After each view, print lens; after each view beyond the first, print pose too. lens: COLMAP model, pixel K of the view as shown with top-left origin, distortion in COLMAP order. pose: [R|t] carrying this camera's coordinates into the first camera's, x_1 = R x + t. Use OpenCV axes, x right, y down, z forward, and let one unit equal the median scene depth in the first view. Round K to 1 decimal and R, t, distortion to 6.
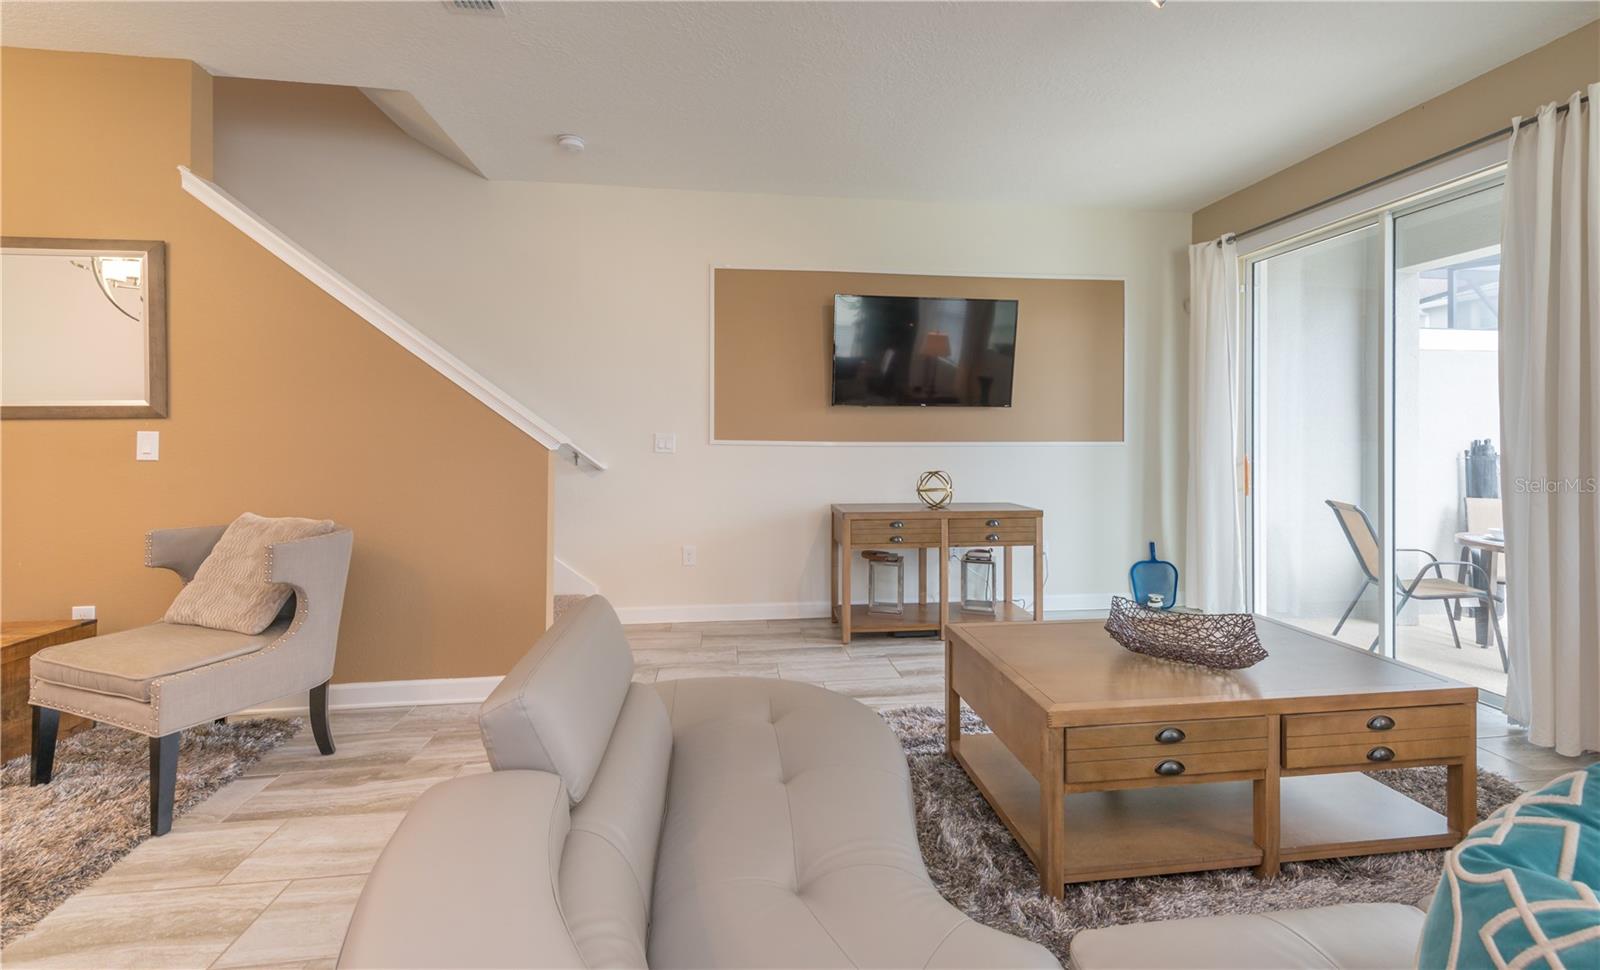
lens RADIAL K [[664.3, 0, 809.0], [0, 664.3, 432.1], [0, 0, 1]] dist [0.010377, -0.000054]
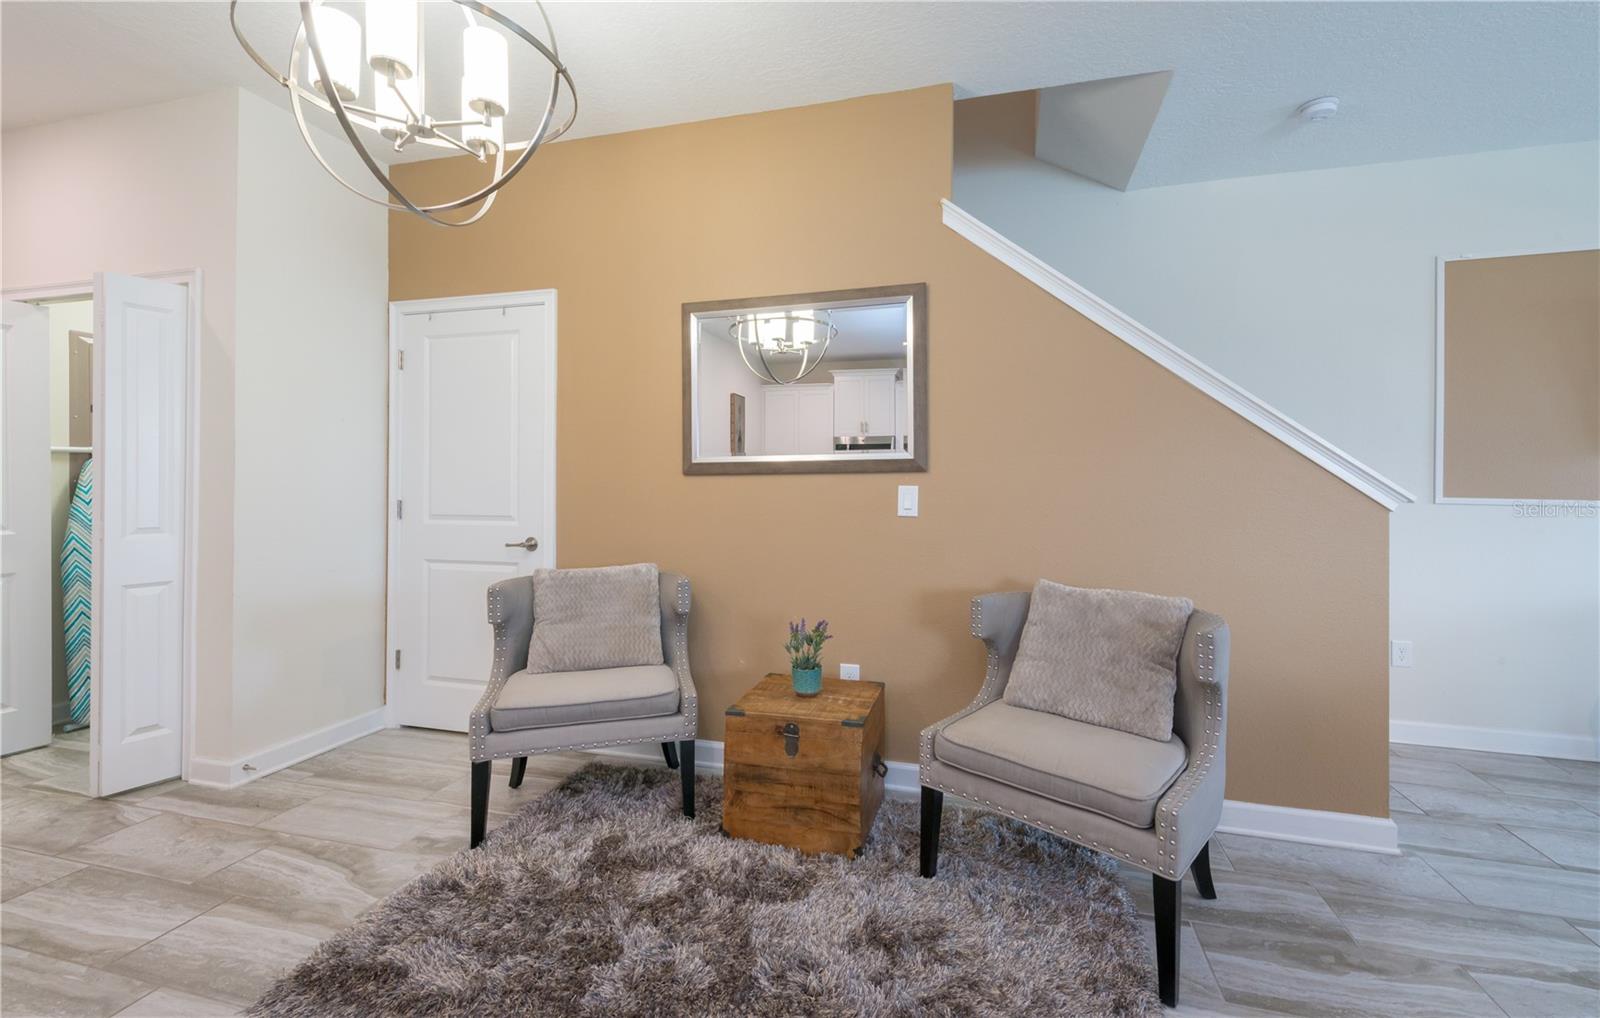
lens RADIAL K [[660.2, 0, 801.7], [0, 660.2, 484.5], [0, 0, 1]] dist [0.000596, -0.000170]
pose [[0.916129, 0.000694, -0.400883, -0.742281], [-0.000656, 1.000000, 0.000232, -0.002851], [0.400883, 0.000051, 0.916129, 0.086750]]
